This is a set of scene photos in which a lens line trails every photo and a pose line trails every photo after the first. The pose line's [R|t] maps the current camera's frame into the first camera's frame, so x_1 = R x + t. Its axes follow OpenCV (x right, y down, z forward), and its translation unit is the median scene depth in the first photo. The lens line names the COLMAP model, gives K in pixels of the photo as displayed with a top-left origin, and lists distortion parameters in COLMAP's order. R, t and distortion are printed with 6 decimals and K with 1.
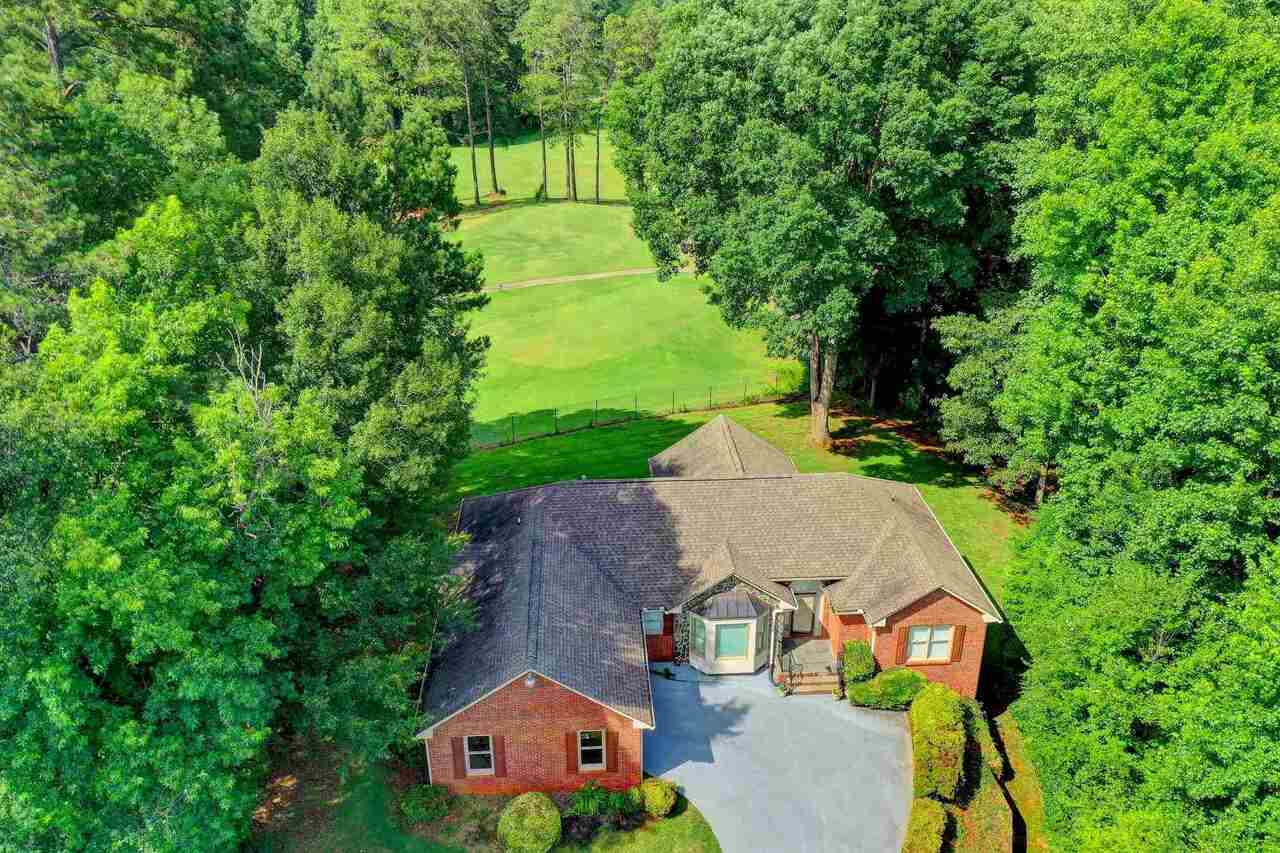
lens RADIAL K [[992.8, 0, 640.0], [0, 992.8, 426.5], [0, 0, 1]] dist [0.016898, -0.000980]
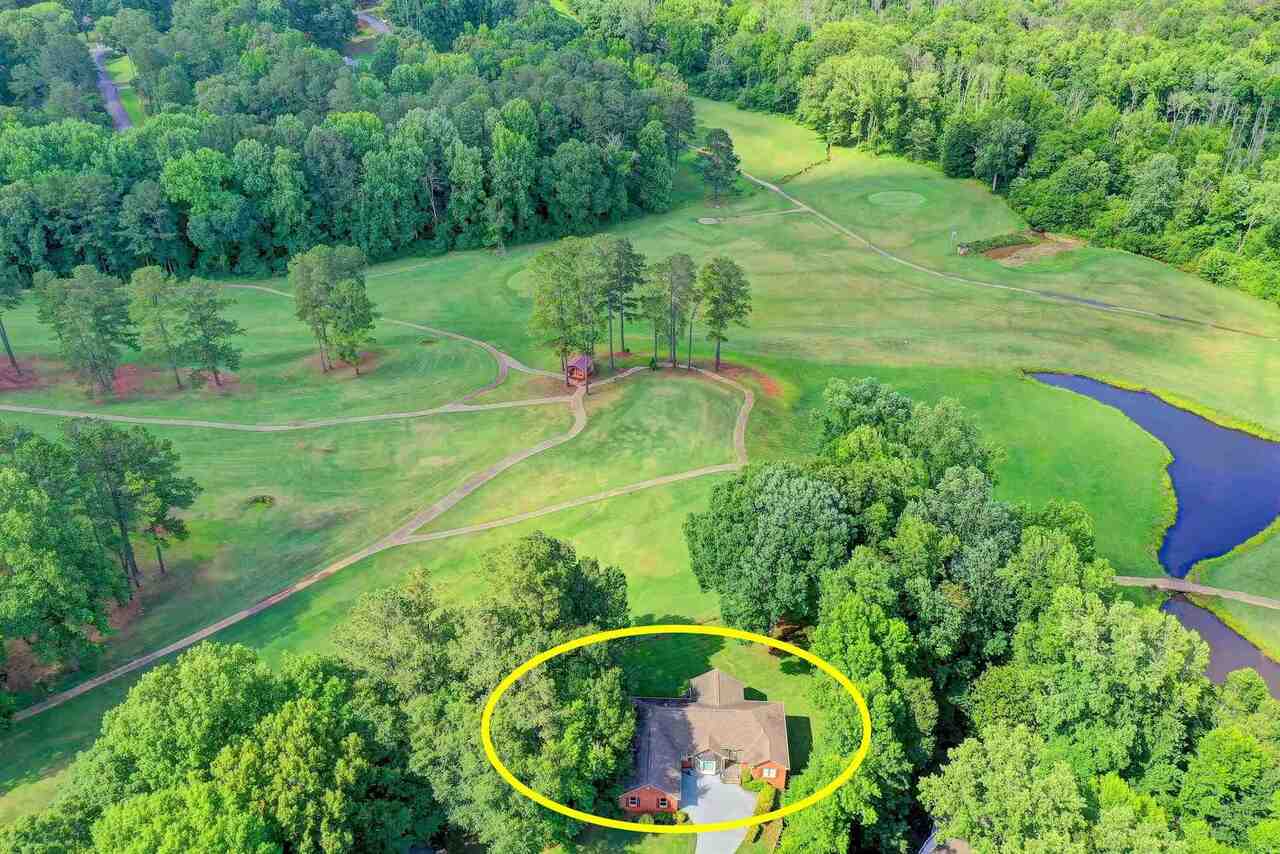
lens RADIAL K [[992.8, 0, 640.0], [0, 992.8, 427.0], [0, 0, 1]] dist [0.016898, -0.000980]
pose [[0.994325, 0.052906, -0.092298, 0.112447], [-0.040616, 0.990643, 0.130296, -1.311031], [0.098327, -0.125808, 0.987170, -2.119689]]
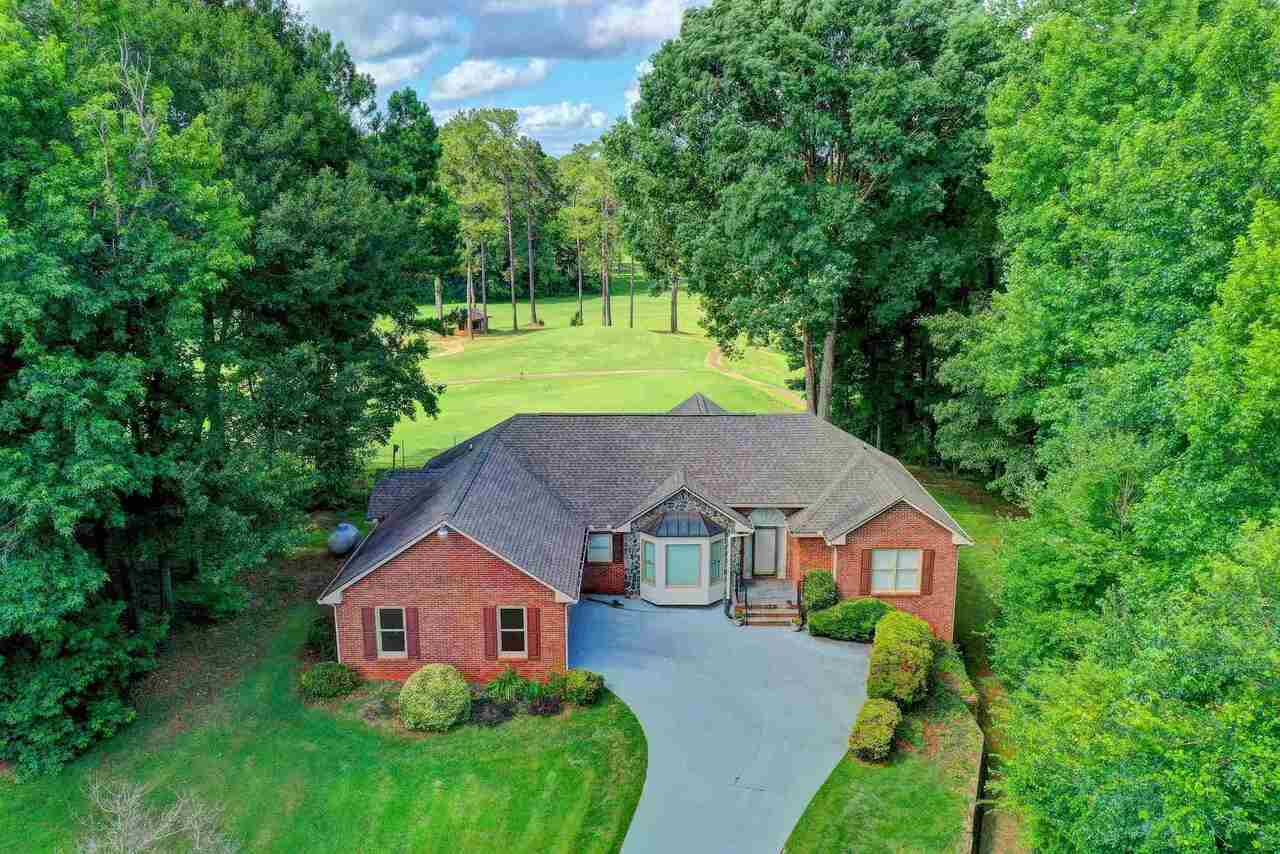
lens RADIAL K [[984.7, 0, 635.7], [0, 984.7, 422.0], [0, 0, 1]] dist [0.036872, 0.000835]
pose [[0.998063, 0.012069, -0.061027, 0.102952], [-0.023718, 0.980726, -0.193946, 0.265206], [0.057511, 0.195017, 0.979112, 0.057808]]
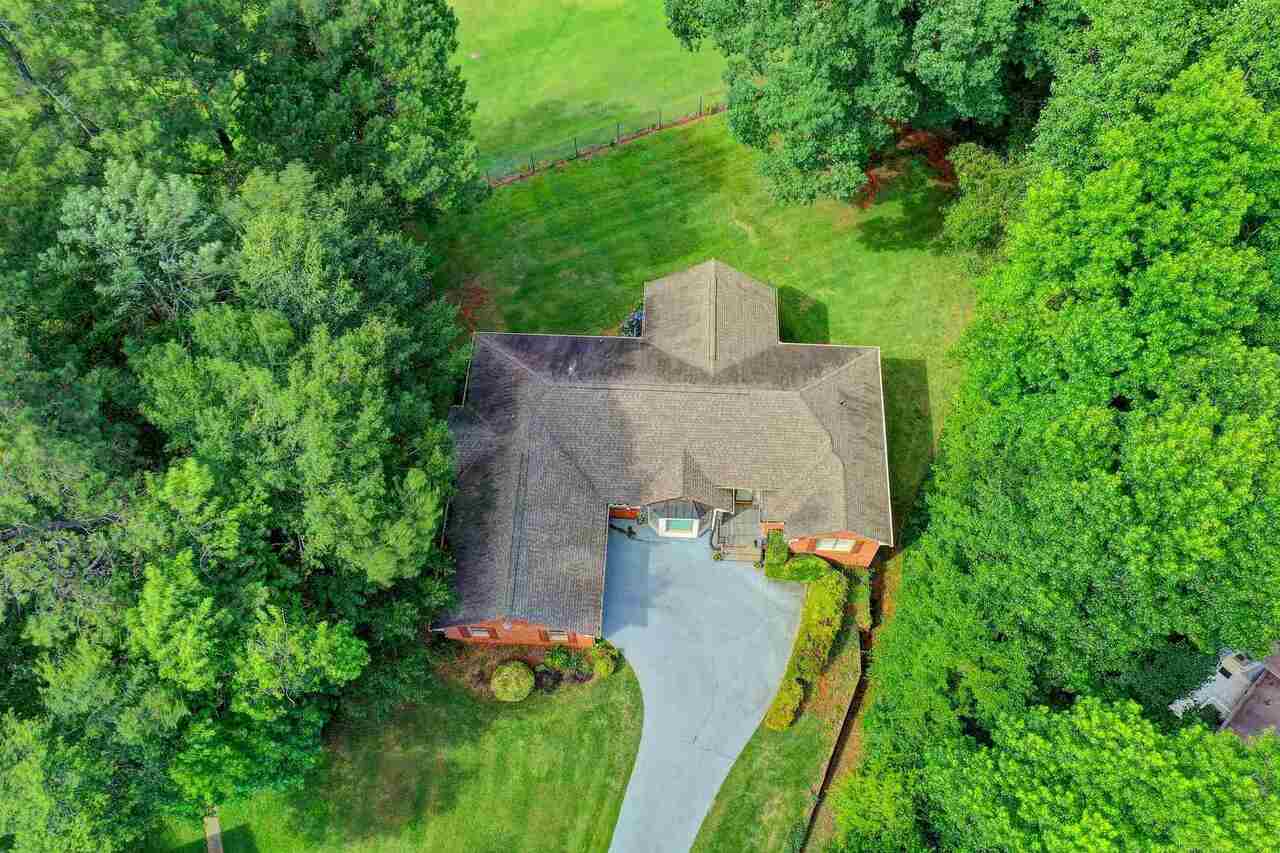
lens RADIAL K [[1010.2, 0, 642.7], [0, 1010.2, 402.5], [0, 0, 1]] dist [0.005788, -0.002233]
pose [[0.994229, 0.093200, -0.053123, 0.099741], [-0.041823, 0.792765, 0.608091, -0.691823], [0.098788, -0.602360, 0.792088, 0.069077]]
